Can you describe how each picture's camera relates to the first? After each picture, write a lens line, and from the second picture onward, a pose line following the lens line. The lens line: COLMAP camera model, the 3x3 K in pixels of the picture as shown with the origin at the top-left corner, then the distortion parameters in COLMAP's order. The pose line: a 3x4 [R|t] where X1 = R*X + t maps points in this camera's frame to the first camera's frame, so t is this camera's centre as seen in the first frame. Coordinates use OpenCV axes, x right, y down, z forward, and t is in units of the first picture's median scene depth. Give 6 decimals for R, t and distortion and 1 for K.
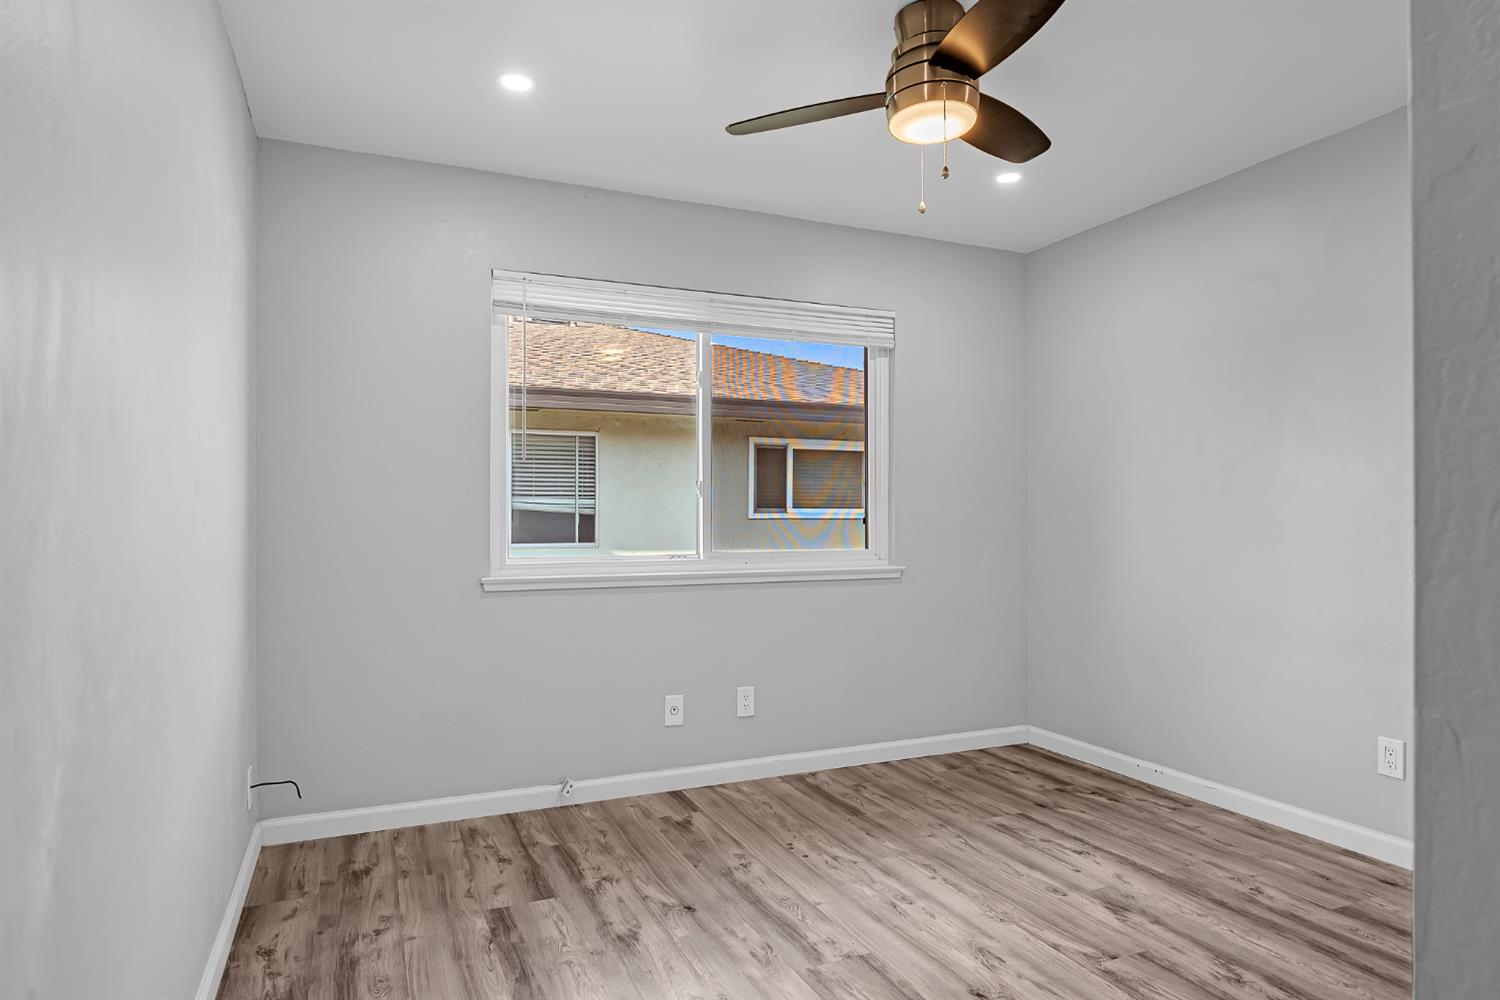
lens RADIAL K [[858.9, 0, 741.1], [0, 858.9, 509.7], [0, 0, 1]] dist [-0.001275, -0.000810]
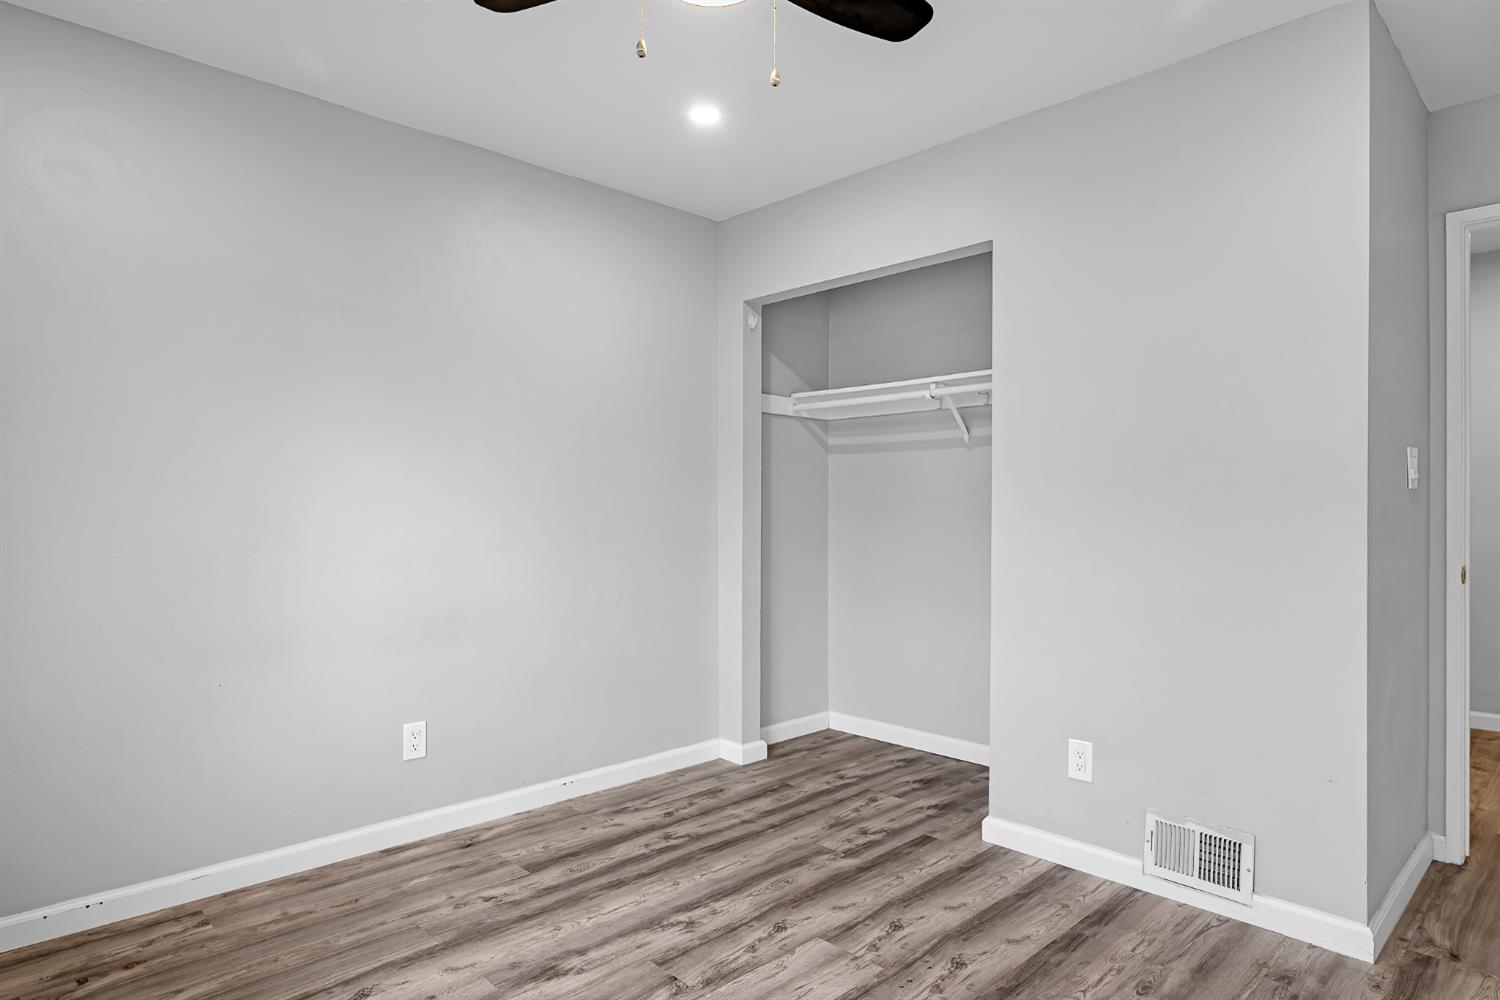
lens RADIAL K [[858.9, 0, 741.1], [0, 858.9, 509.7], [0, 0, 1]] dist [-0.001275, -0.000810]
pose [[-0.341509, 0.000767, 0.939878, -0.396649], [-0.012163, 0.999912, -0.005235, 0.000729], [-0.939800, -0.013219, -0.341470, 1.011458]]
